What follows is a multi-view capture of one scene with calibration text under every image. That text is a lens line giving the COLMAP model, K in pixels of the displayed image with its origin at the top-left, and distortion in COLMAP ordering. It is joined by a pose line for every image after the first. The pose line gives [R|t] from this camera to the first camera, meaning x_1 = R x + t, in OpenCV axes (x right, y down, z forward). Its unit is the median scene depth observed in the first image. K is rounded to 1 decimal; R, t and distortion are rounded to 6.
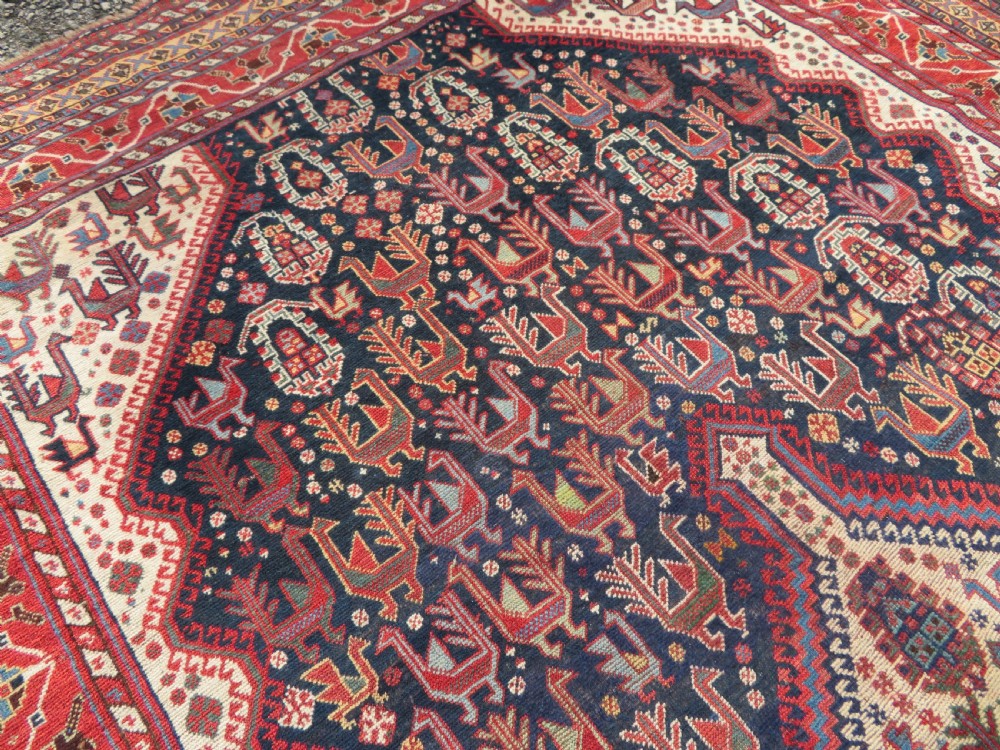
lens RADIAL K [[719.3, 0, 498.6], [0, 719.3, 372.3], [0, 0, 1]] dist [-0.014193, 0.005567]
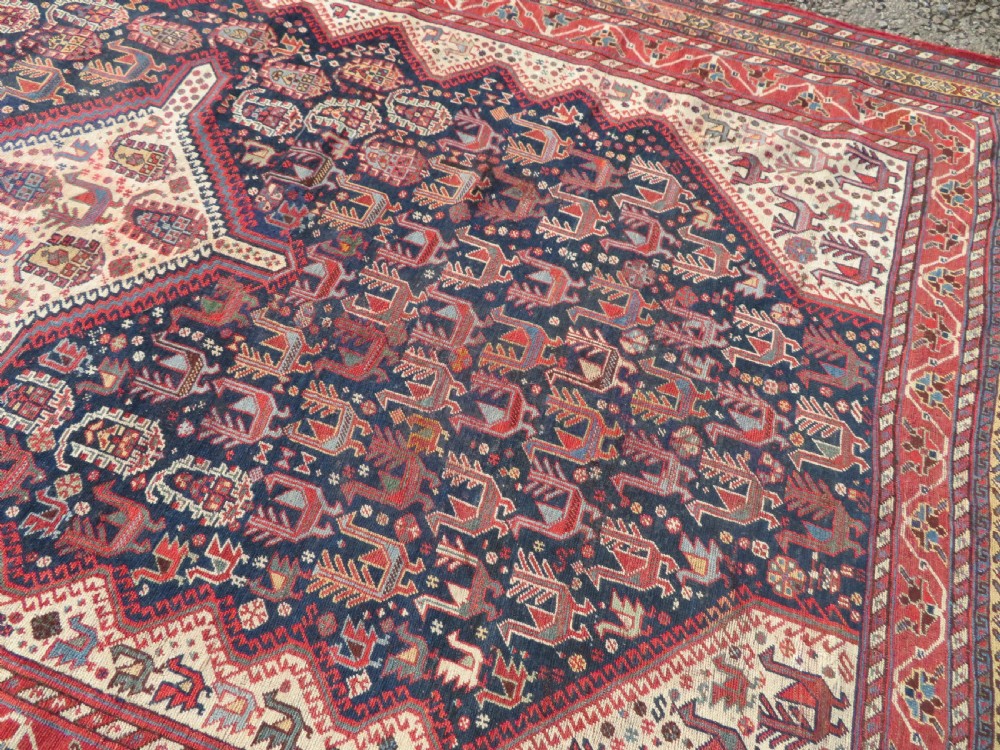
lens RADIAL K [[719.3, 0, 498.6], [0, 719.3, 372.3], [0, 0, 1]] dist [-0.014193, 0.005567]
pose [[0.855308, -0.418912, 0.304894, 0.625471], [0.412951, 0.906573, 0.087160, 0.788644], [-0.312921, 0.051358, 0.948390, -0.656721]]
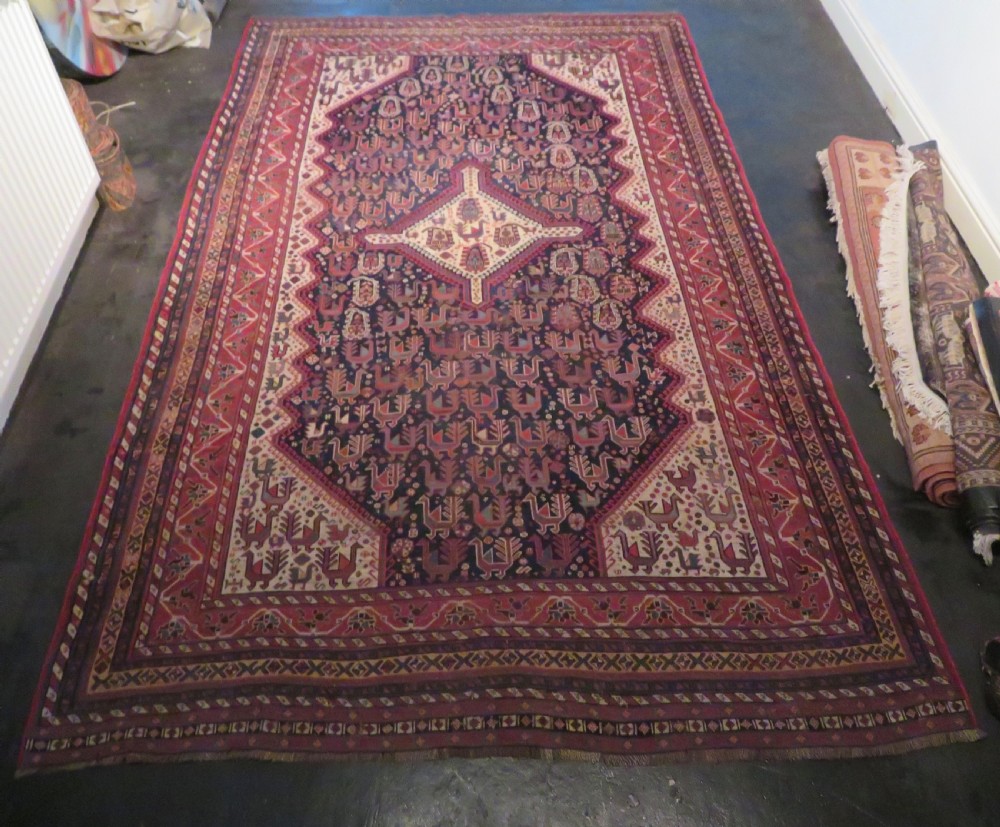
lens RADIAL K [[814.3, 0, 490.4], [0, 814.3, 413.9], [0, 0, 1]] dist [0.013321, -0.077617]
pose [[0.790525, 0.478334, -0.382449, 1.970953], [-0.536529, 0.842031, -0.055869, 1.009556], [0.295310, 0.249361, 0.922286, -1.762660]]
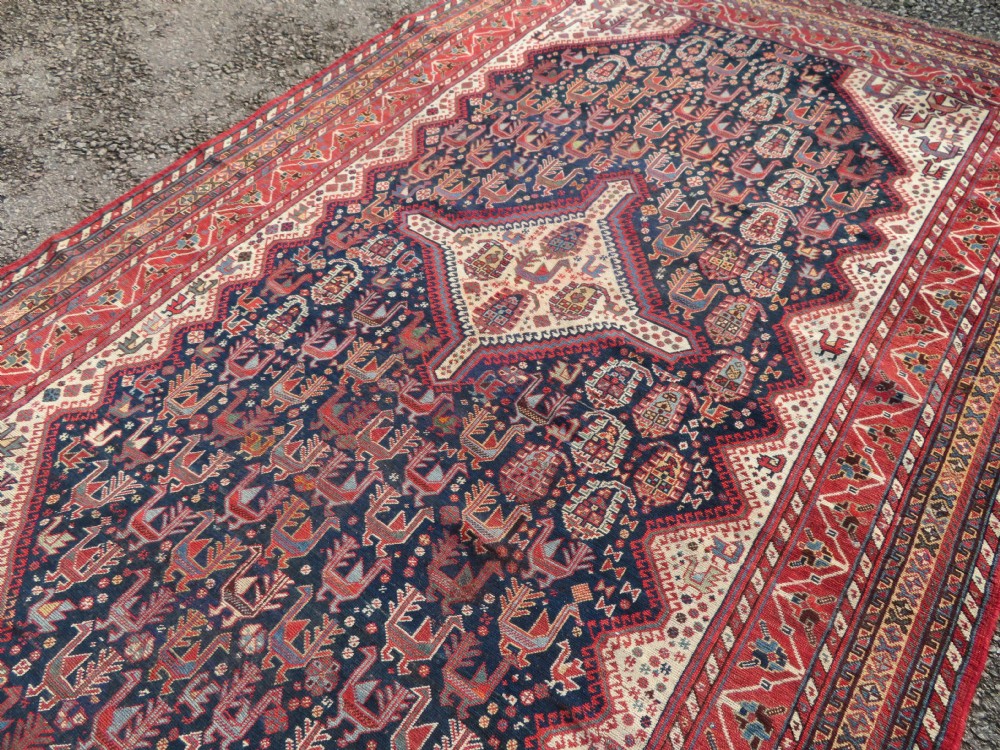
lens RADIAL K [[719.3, 0, 498.6], [0, 719.3, 372.3], [0, 0, 1]] dist [-0.014193, 0.005567]
pose [[0.235467, 0.767983, -0.595615, 1.653360], [-0.834594, 0.473812, 0.280987, 0.066872], [0.498003, 0.430934, 0.752522, -0.481101]]
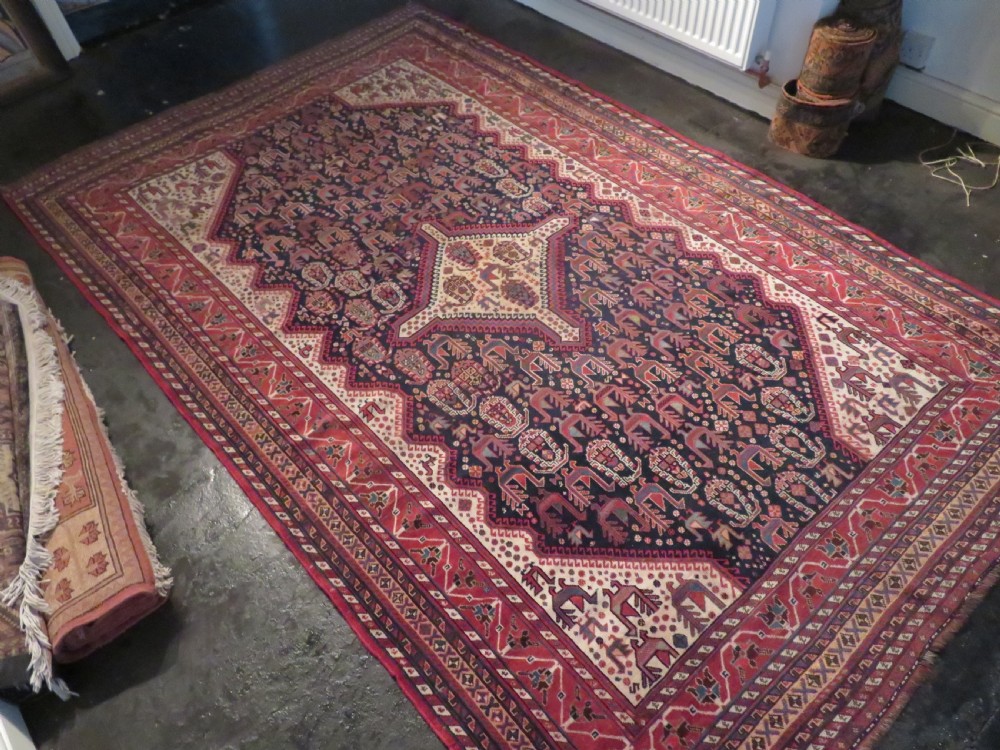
lens RADIAL K [[719.3, 0, 498.6], [0, 719.3, 372.3], [0, 0, 1]] dist [-0.014193, 0.005567]
pose [[-0.997363, 0.068397, 0.024252, 0.462462], [-0.005478, -0.404194, 0.914657, -1.991911], [0.072362, 0.912112, 0.403503, 0.027256]]
